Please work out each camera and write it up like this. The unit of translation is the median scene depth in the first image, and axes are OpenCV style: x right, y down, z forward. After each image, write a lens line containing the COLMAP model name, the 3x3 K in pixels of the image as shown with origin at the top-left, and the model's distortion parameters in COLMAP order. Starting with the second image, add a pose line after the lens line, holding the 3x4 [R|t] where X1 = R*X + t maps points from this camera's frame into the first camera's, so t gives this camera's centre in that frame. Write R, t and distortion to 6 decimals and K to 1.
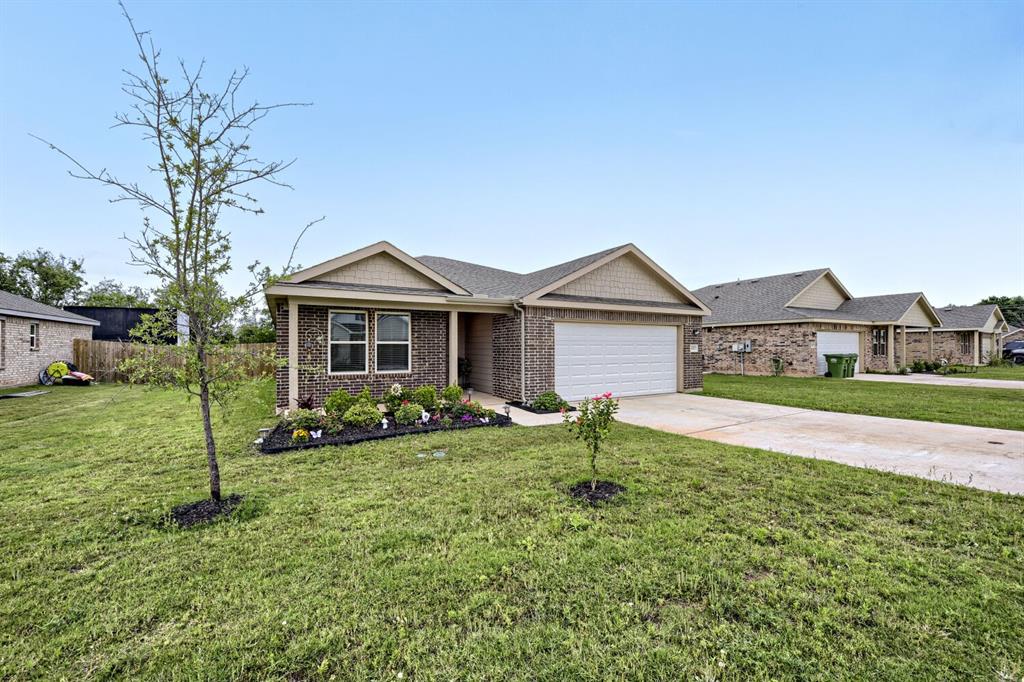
lens RADIAL K [[407.5, 0, 506.3], [0, 407.5, 352.9], [0, 0, 1]] dist [0.000888, -0.000306]
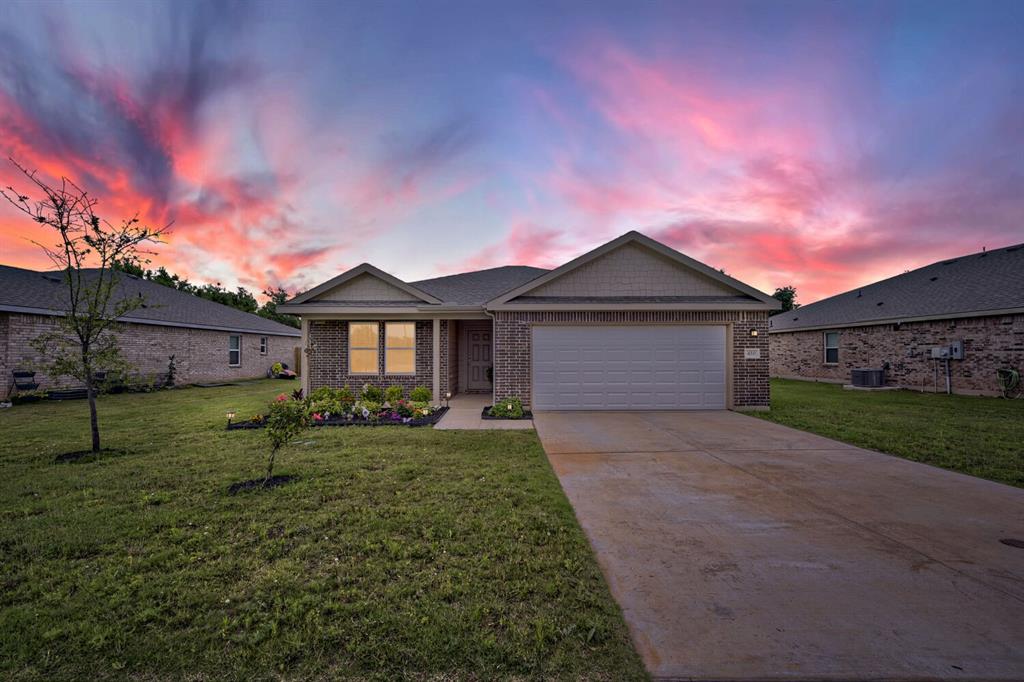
lens RADIAL K [[407.5, 0, 506.3], [0, 407.5, 352.9], [0, 0, 1]] dist [0.000888, -0.000306]
pose [[0.875663, -0.000905, -0.482922, 0.429927], [-0.005384, 0.999918, -0.011637, -0.001009], [0.482892, 0.012790, 0.875586, 0.109877]]
